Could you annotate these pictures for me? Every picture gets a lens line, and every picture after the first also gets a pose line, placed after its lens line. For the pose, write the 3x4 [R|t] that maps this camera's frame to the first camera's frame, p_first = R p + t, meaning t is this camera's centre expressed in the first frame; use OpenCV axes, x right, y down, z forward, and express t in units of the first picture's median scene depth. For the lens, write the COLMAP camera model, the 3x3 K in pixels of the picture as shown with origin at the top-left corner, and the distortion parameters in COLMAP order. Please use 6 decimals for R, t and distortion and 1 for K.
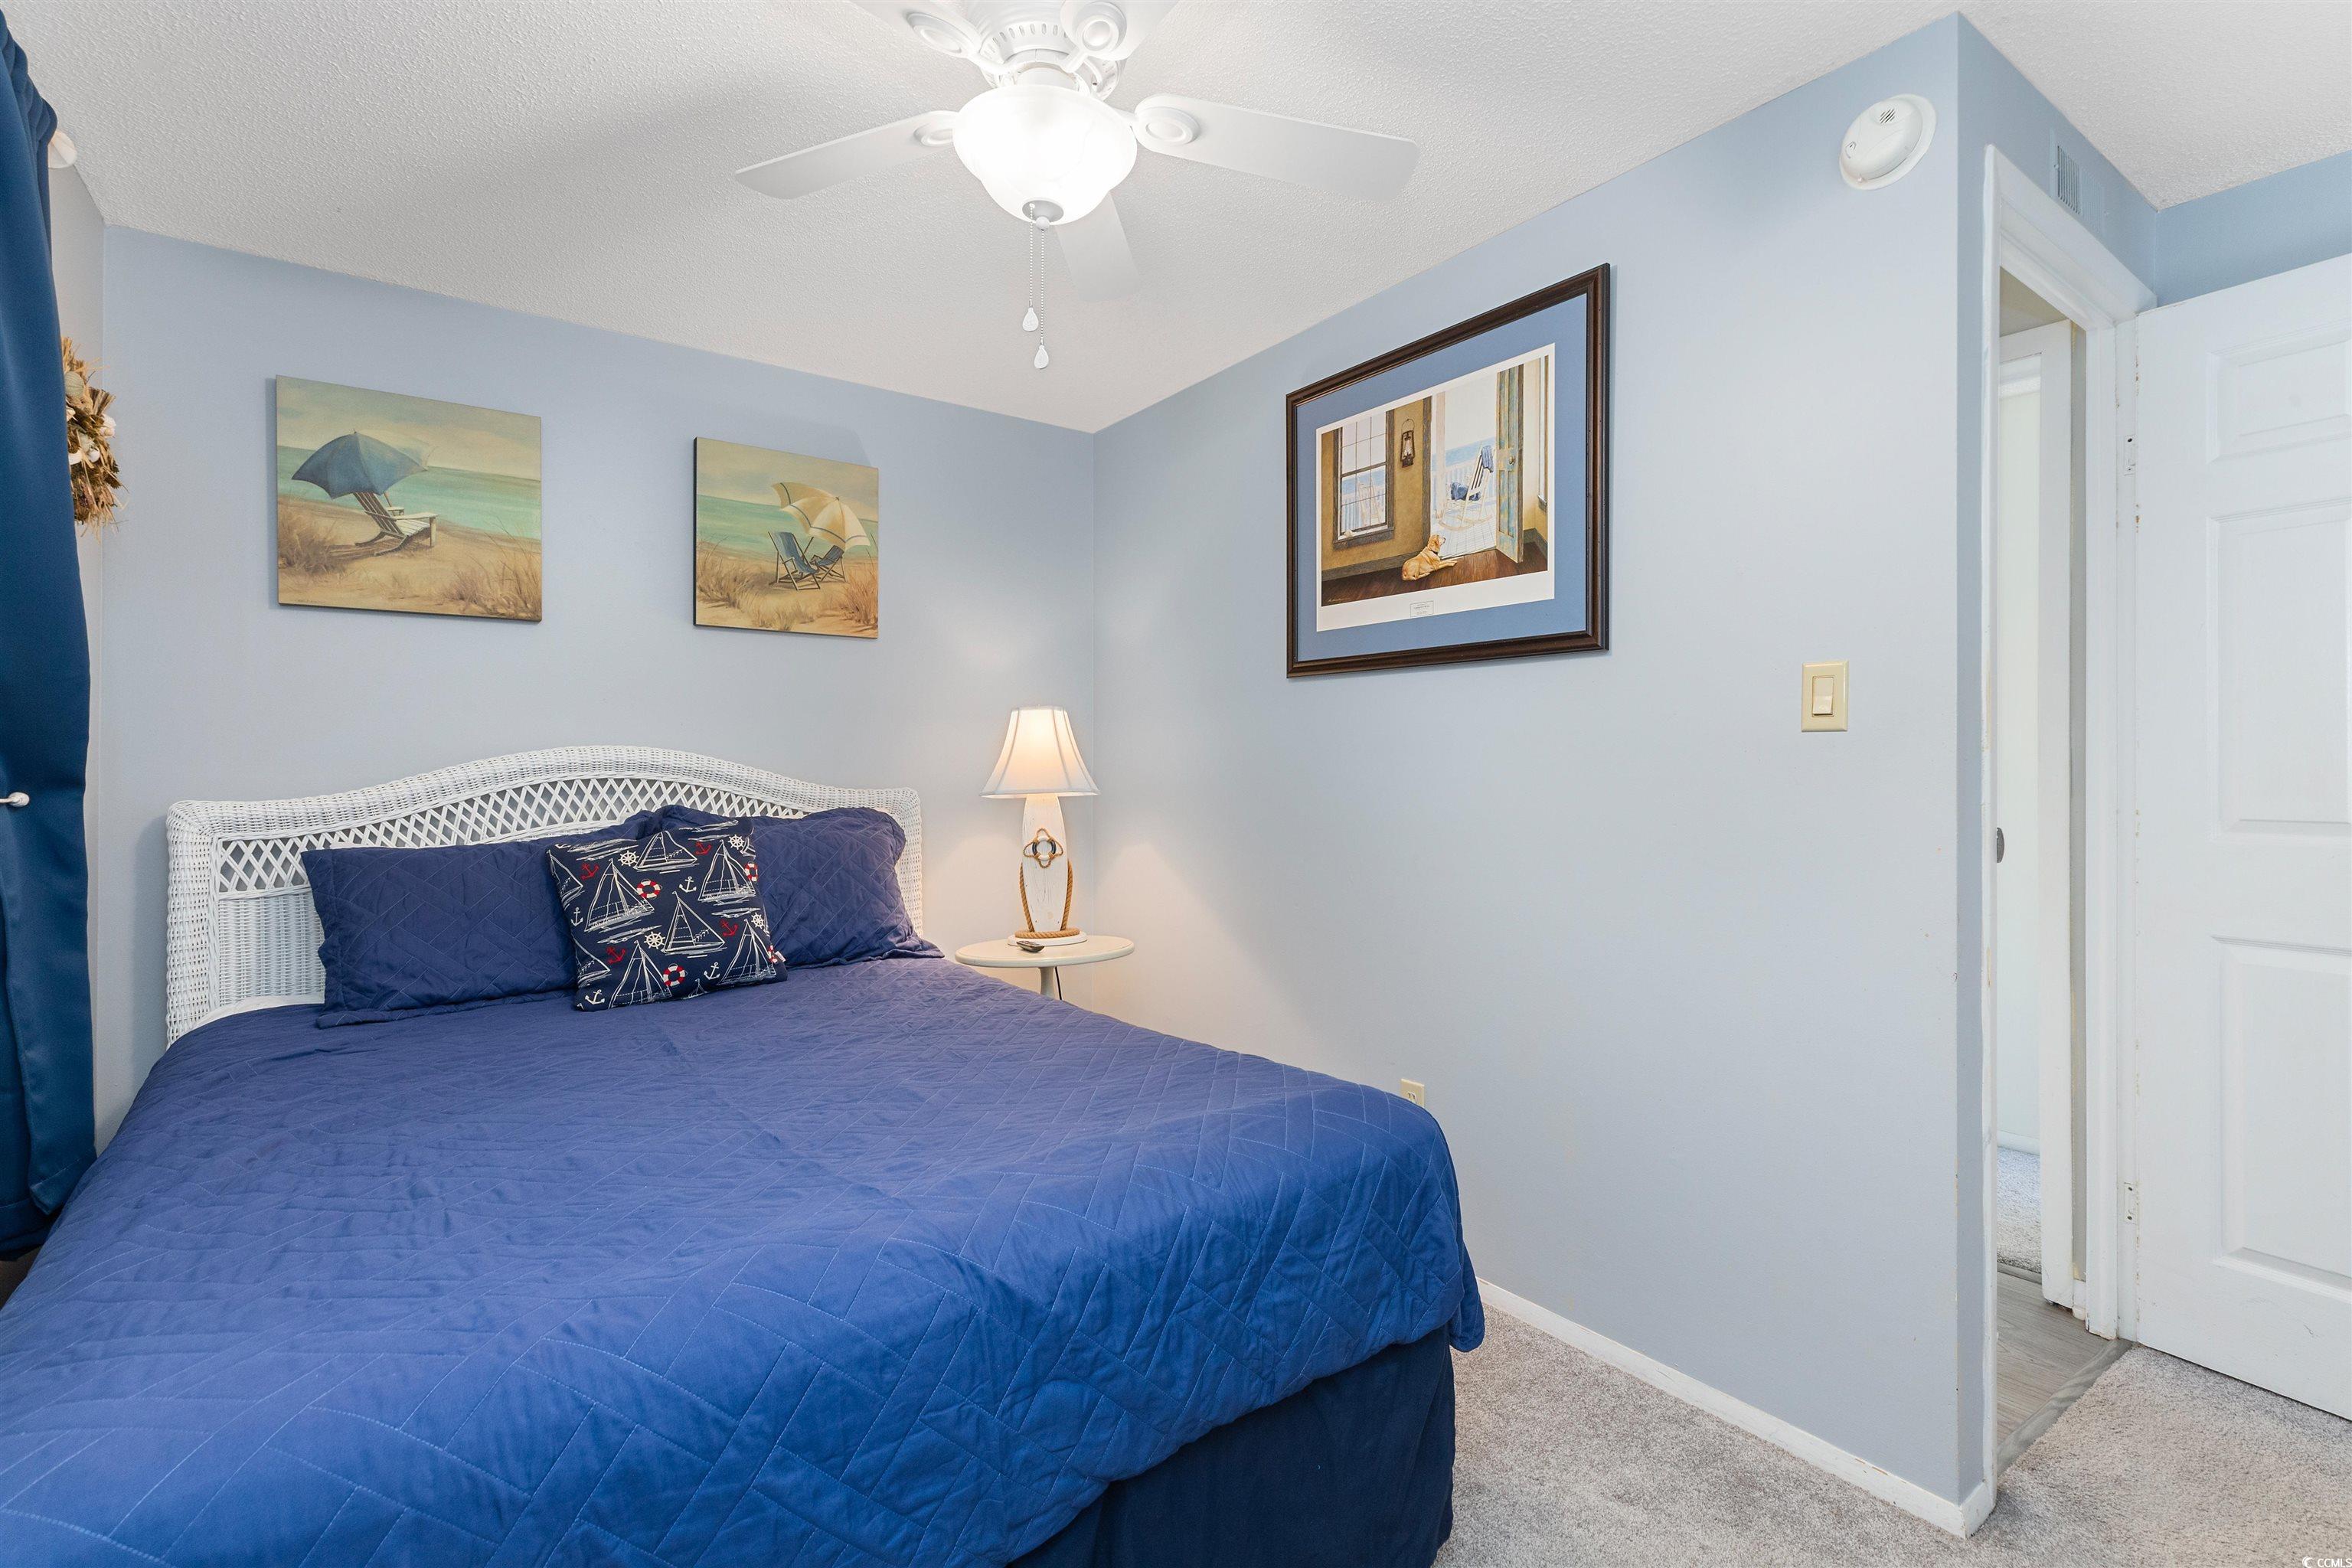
lens RADIAL K [[1072.7, 0, 1176.4], [0, 1072.7, 770.0], [0, 0, 1]] dist [0.004632, 0.001145]
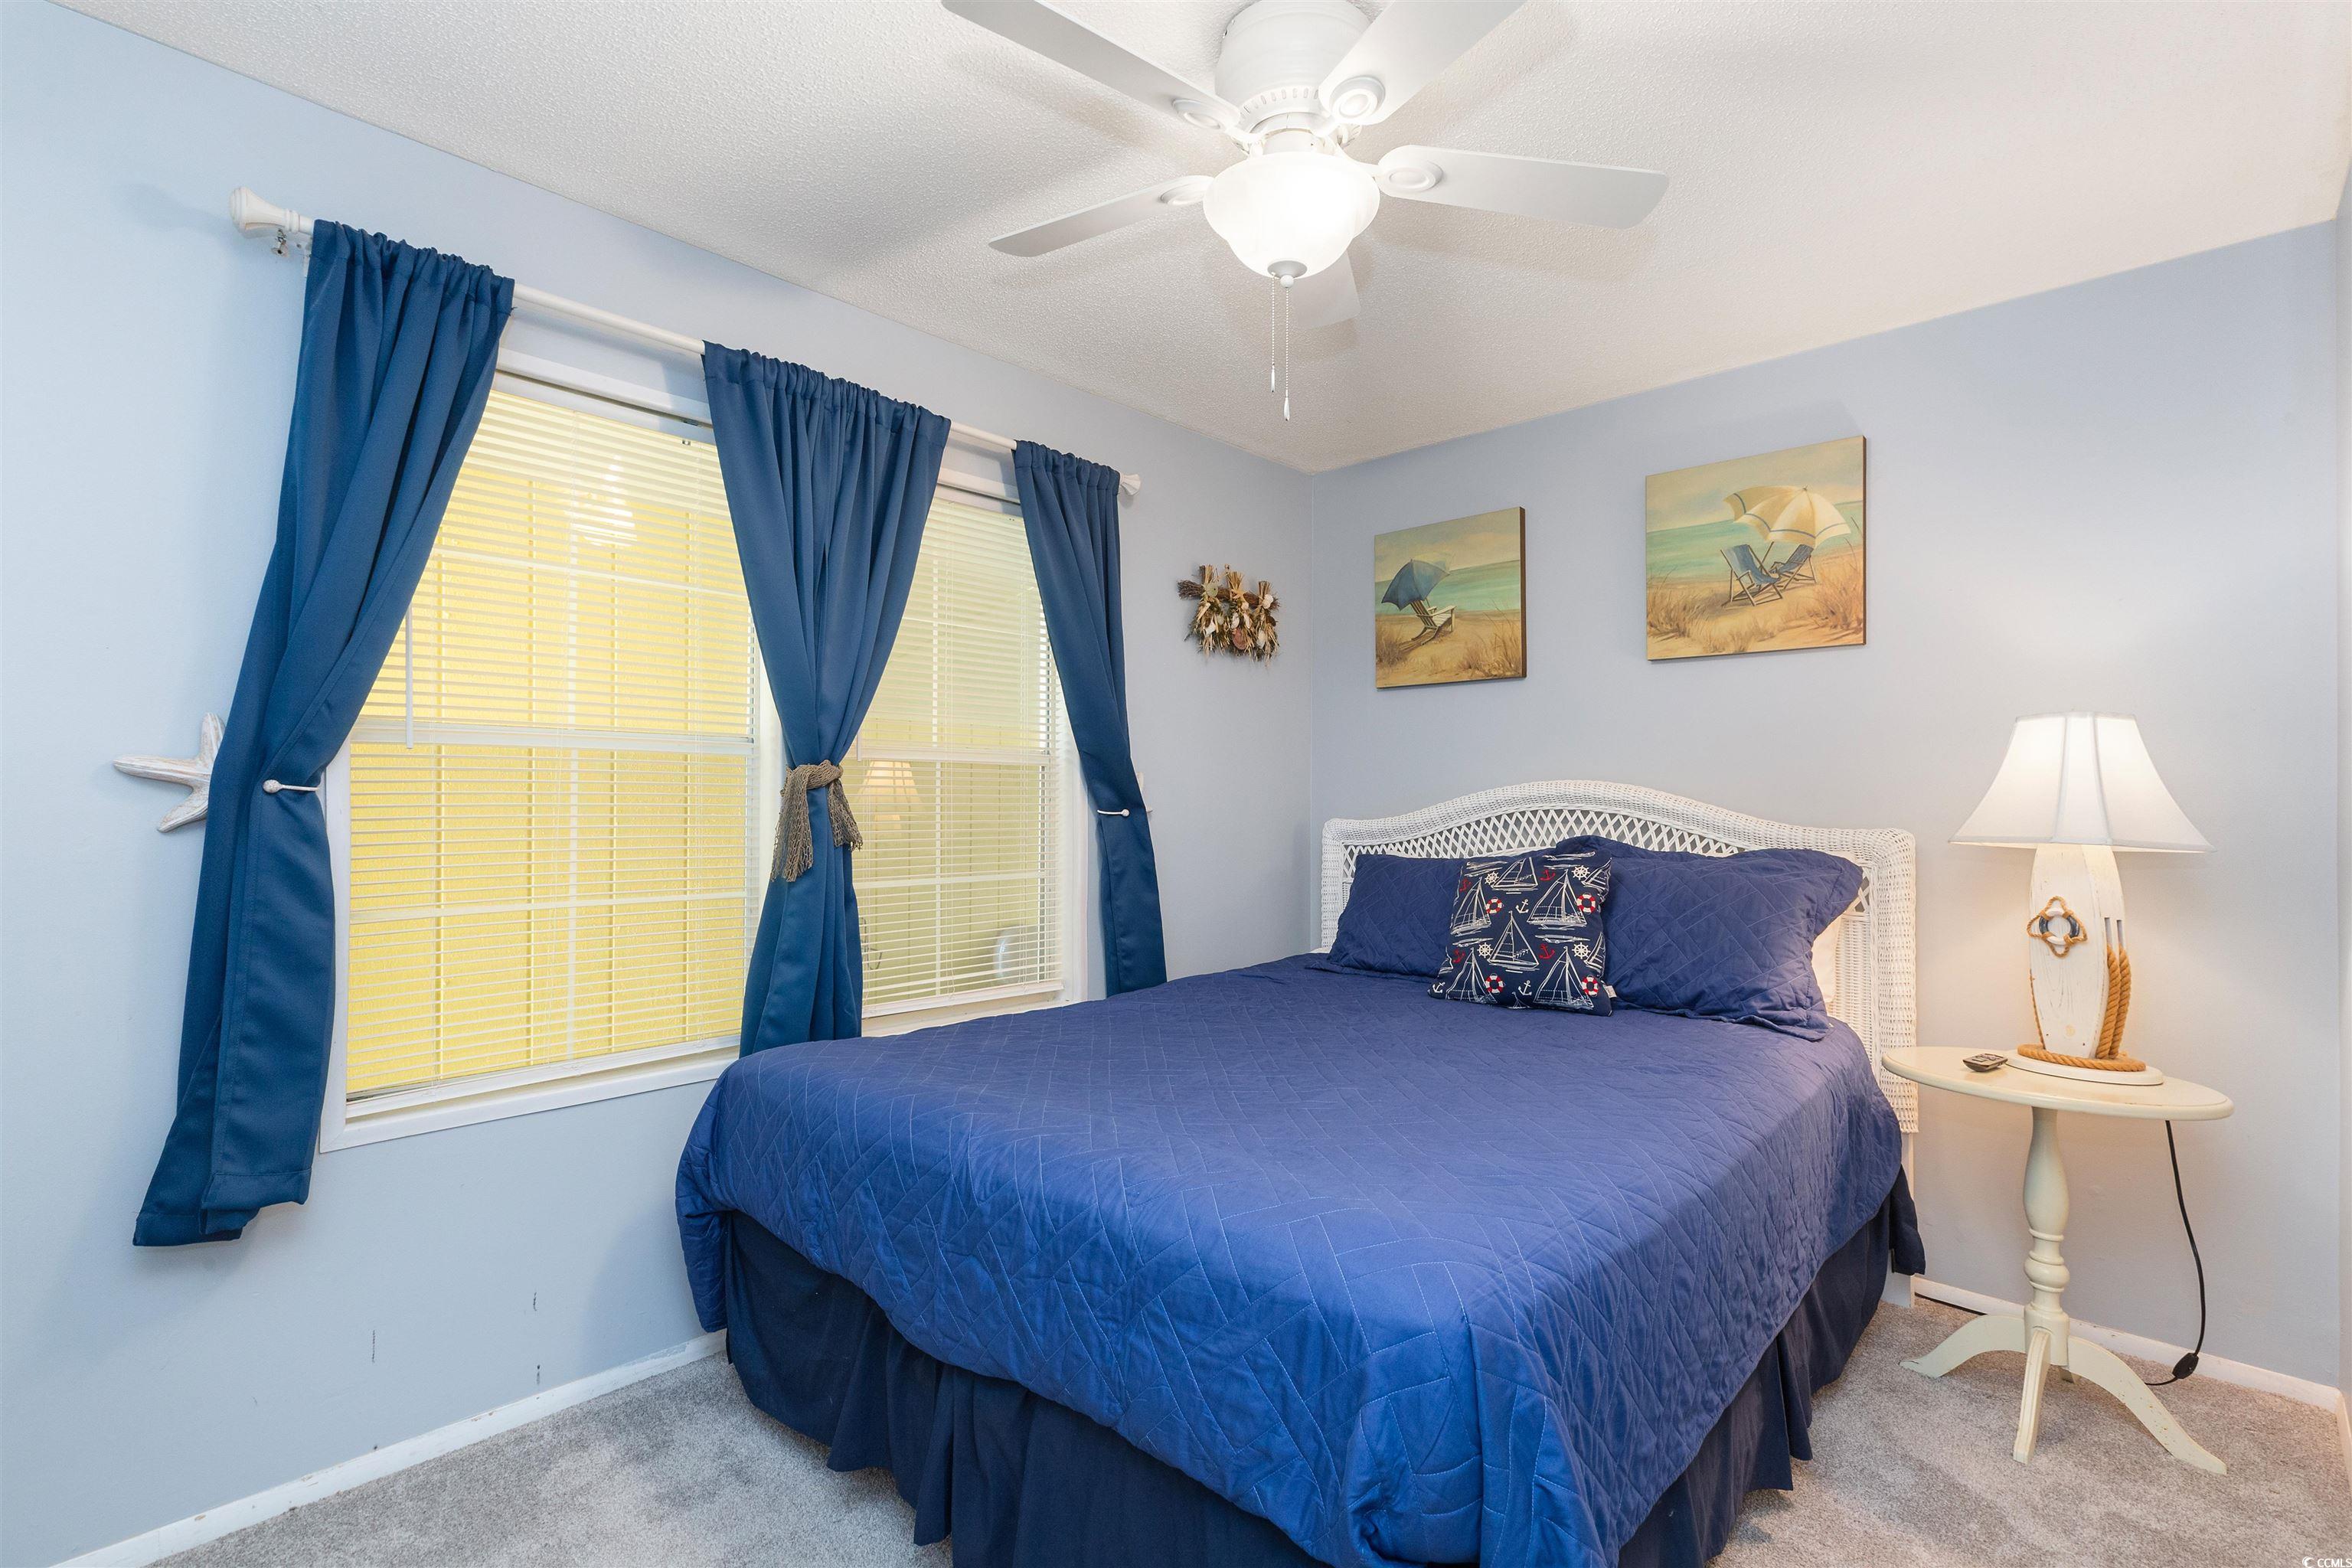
lens RADIAL K [[1072.7, 0, 1175.8], [0, 1072.7, 791.1], [0, 0, 1]] dist [0.004632, 0.001145]
pose [[0.181792, -0.001556, -0.983336, 0.507694], [-0.008632, 0.999958, -0.003178, -0.004422], [0.983299, 0.009066, 0.181771, 0.403718]]
